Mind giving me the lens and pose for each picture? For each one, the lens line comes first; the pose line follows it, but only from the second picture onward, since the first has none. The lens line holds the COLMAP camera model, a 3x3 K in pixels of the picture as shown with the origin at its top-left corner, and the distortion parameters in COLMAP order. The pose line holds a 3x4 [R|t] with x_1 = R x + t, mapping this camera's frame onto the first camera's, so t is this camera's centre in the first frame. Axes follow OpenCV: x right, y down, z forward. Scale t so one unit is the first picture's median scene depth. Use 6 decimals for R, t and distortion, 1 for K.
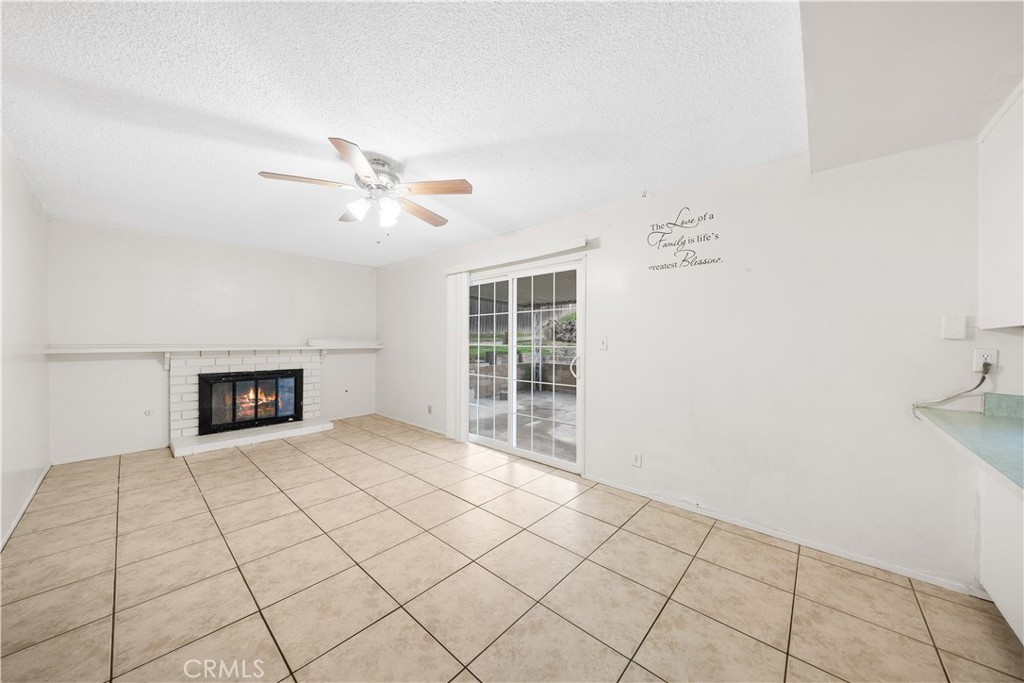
lens RADIAL K [[351.2, 0, 507.6], [0, 351.2, 342.1], [0, 0, 1]] dist [-0.007829, 0.000648]
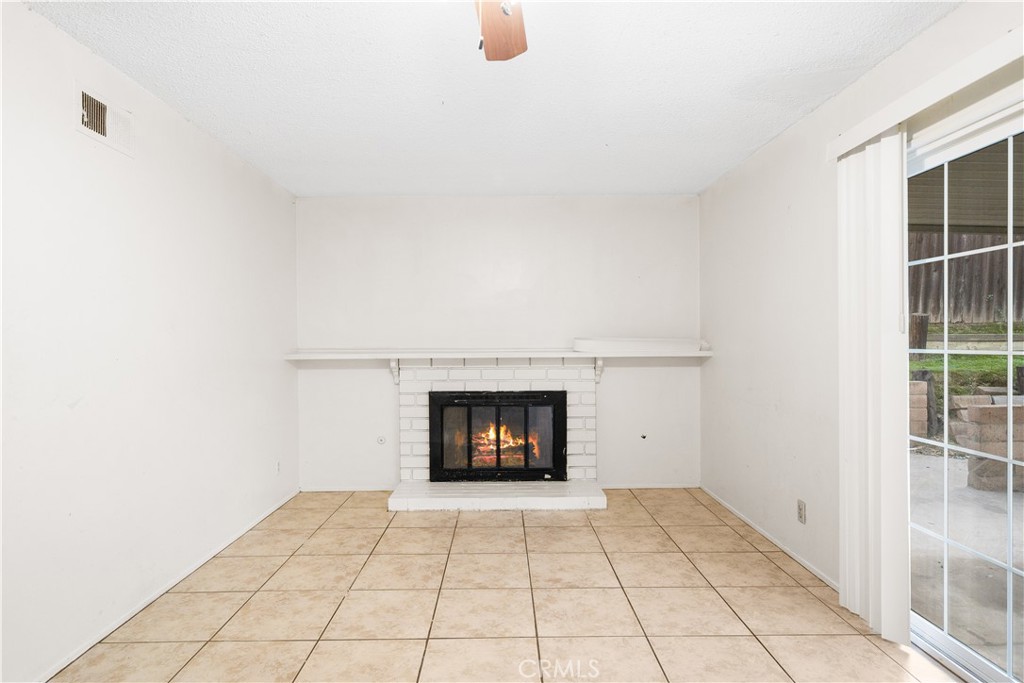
lens RADIAL K [[552.9, 0, 505.0], [0, 552.9, 342.0], [0, 0, 1]] dist [0.000467, 0.001782]
pose [[0.680497, -0.008070, -0.732707, 0.014198], [0.004142, 0.999966, -0.007167, 0.001890], [0.732739, 0.001842, 0.680507, 0.359682]]
